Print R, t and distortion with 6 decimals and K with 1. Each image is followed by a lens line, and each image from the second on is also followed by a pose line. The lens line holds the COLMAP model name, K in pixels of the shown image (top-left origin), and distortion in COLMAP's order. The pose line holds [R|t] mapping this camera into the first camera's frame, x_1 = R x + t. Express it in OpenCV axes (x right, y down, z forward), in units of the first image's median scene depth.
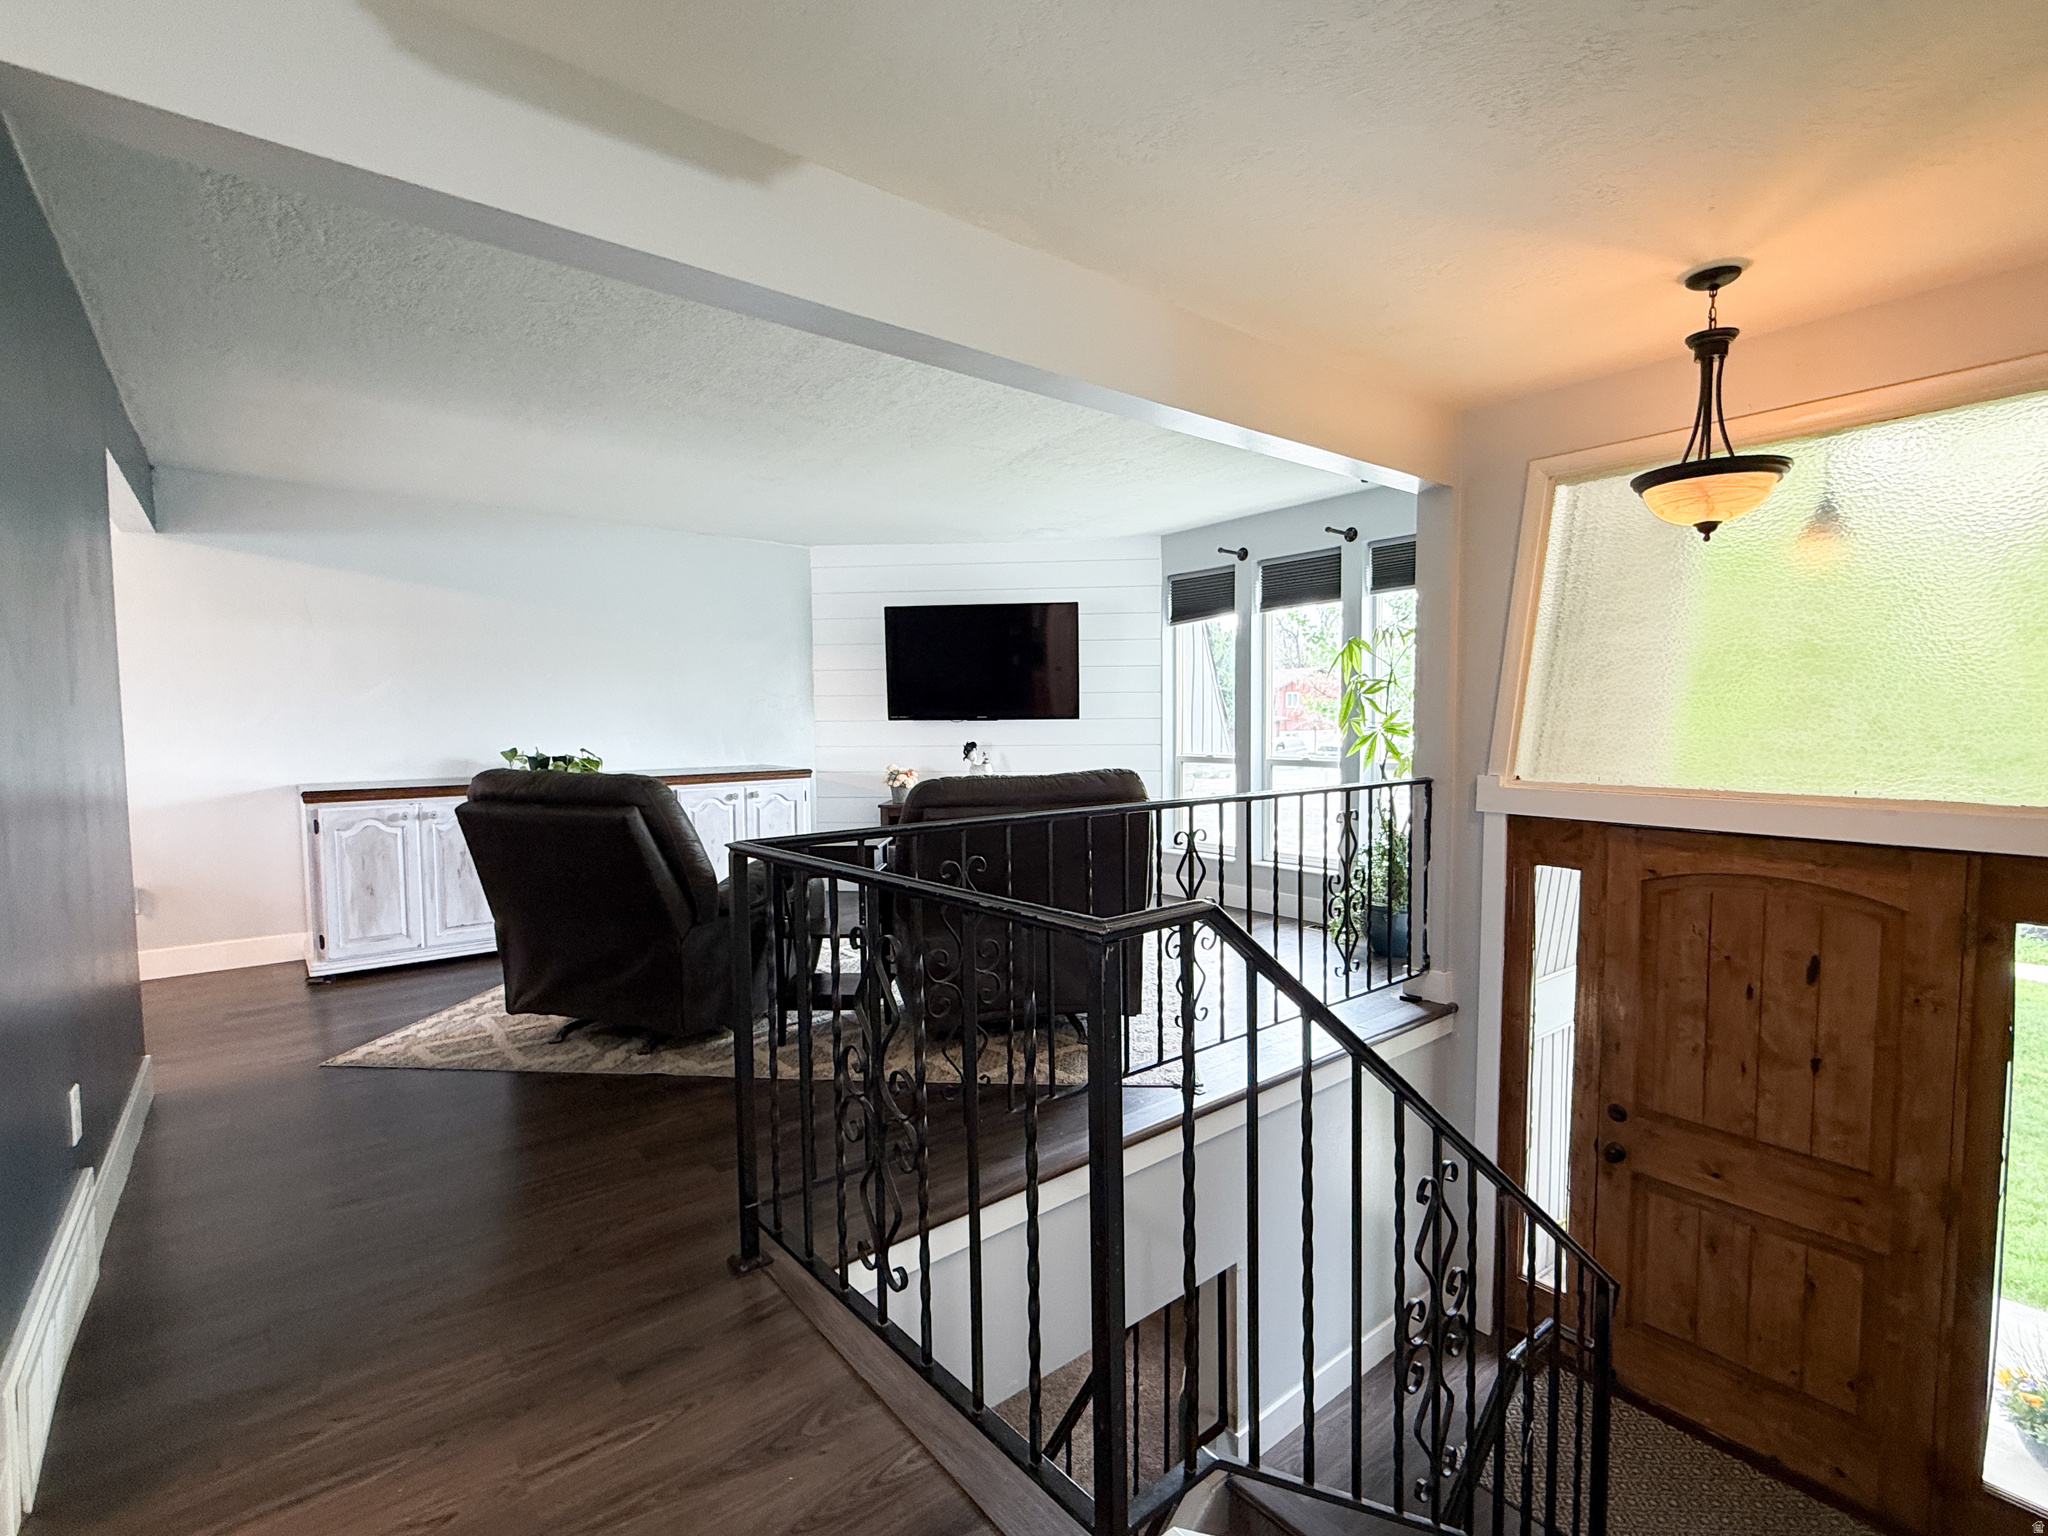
lens RADIAL K [[949.0, 0, 1025.9], [0, 949.0, 771.0], [0, 0, 1]] dist [-0.000245, 0.000782]
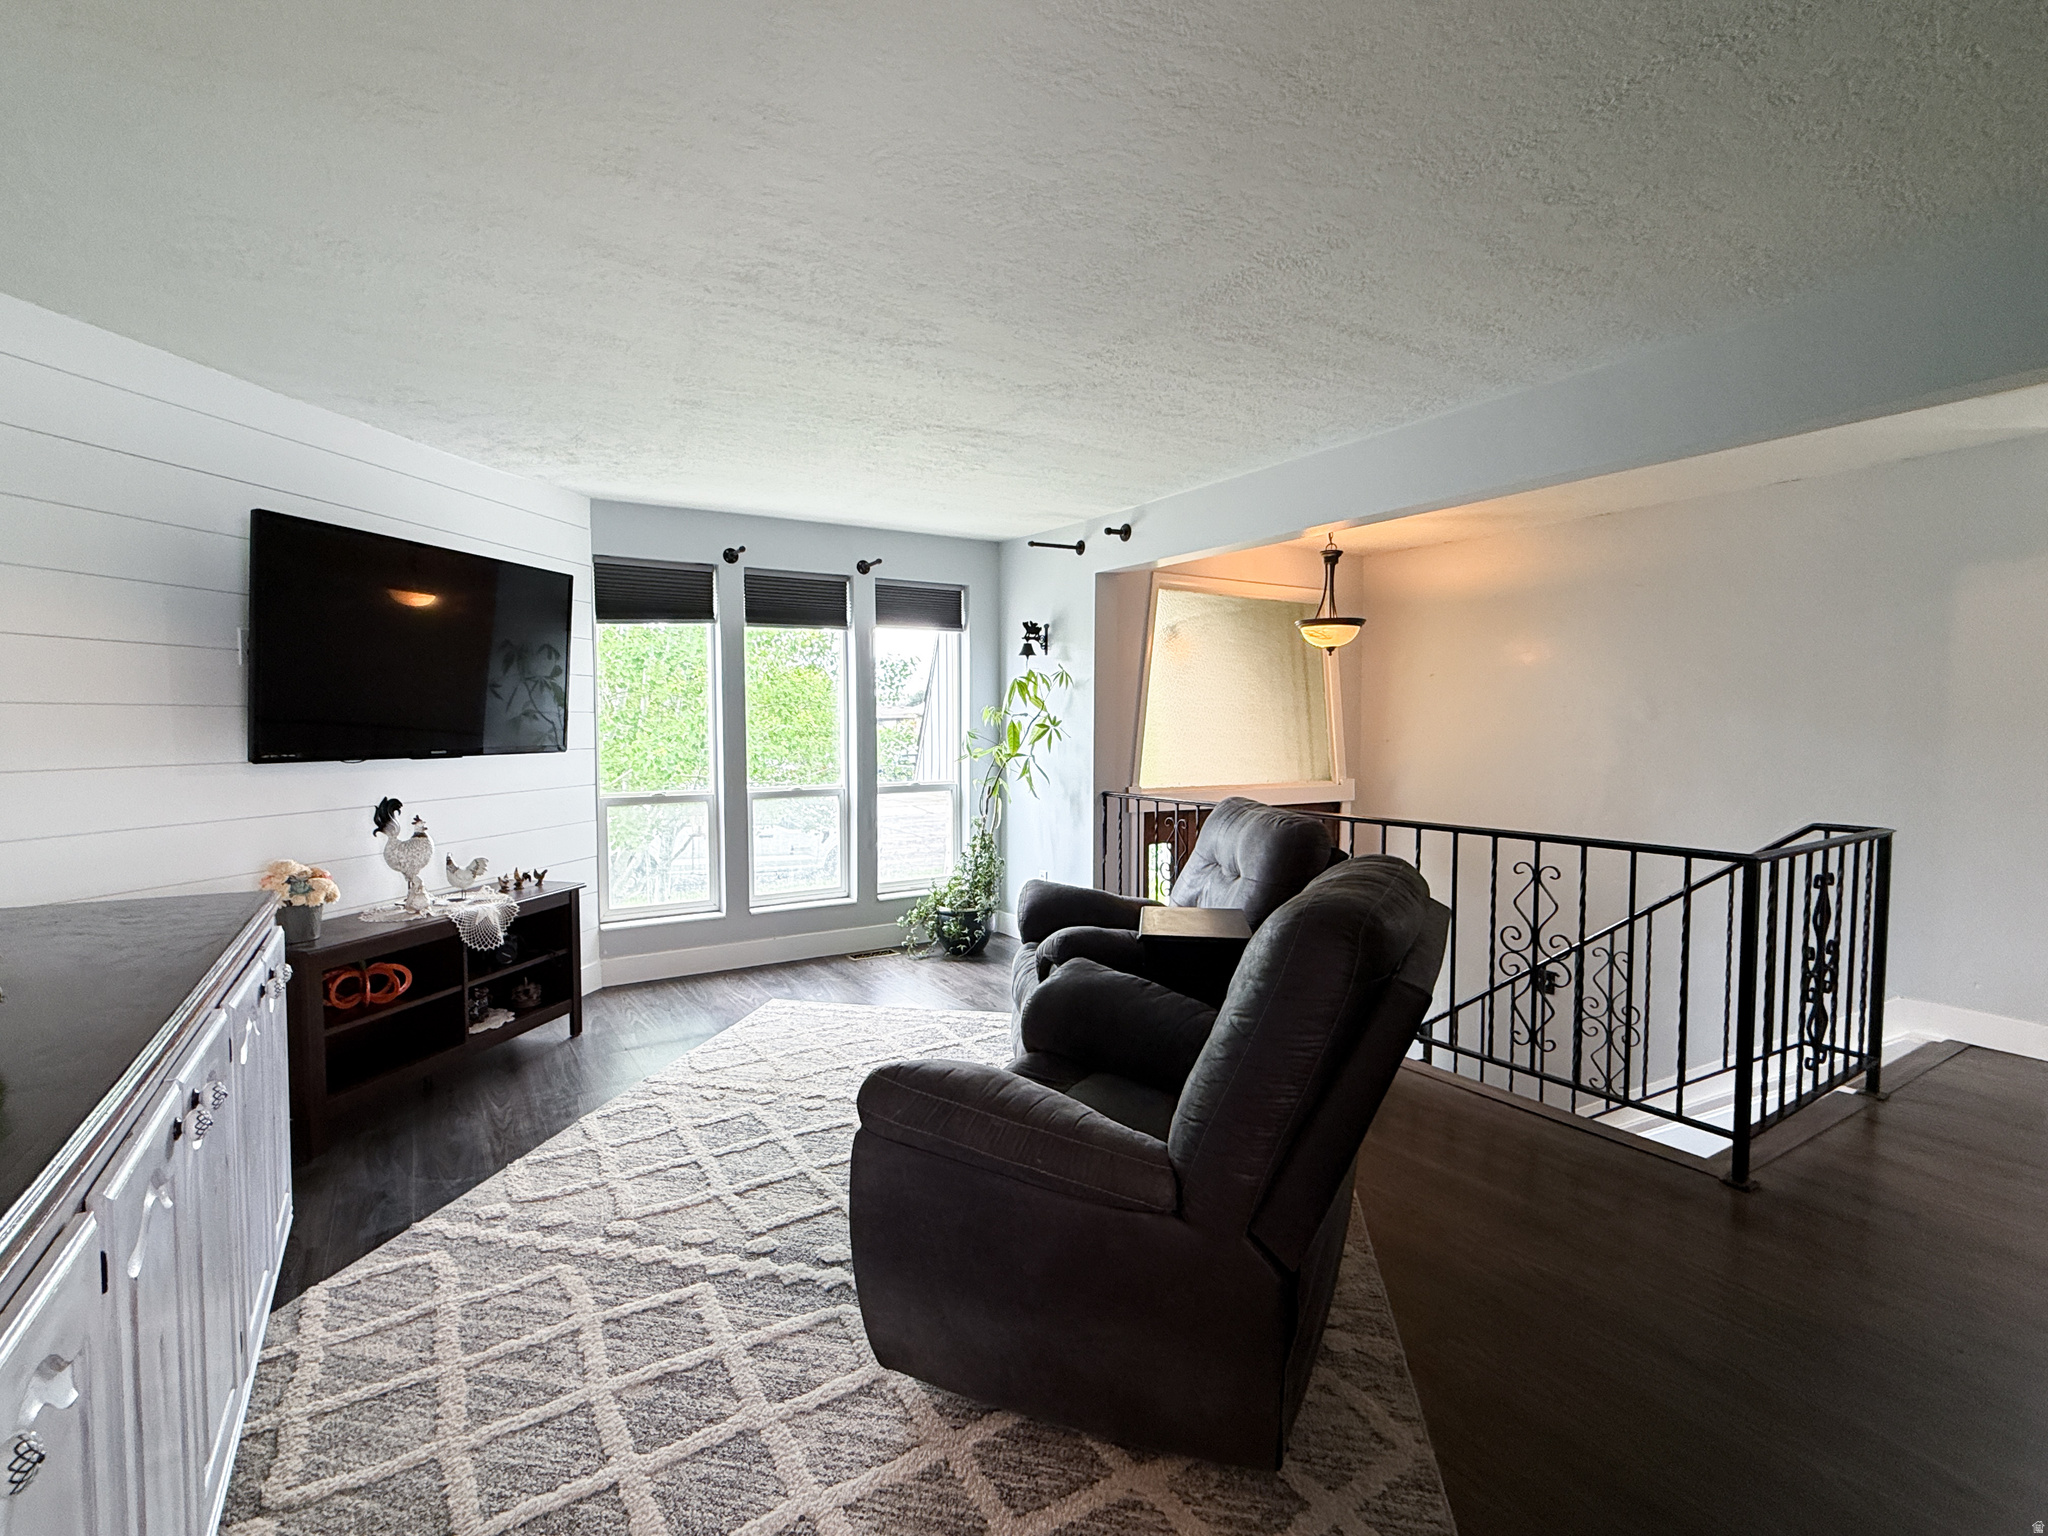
lens RADIAL K [[949.0, 0, 1025.9], [0, 949.0, 771.0], [0, 0, 1]] dist [-0.000245, 0.000782]
pose [[0.118618, -0.040930, 0.992096, -0.602228], [0.057543, 0.997754, 0.034284, -0.048813], [-0.991271, 0.053021, 0.120707, 0.645835]]
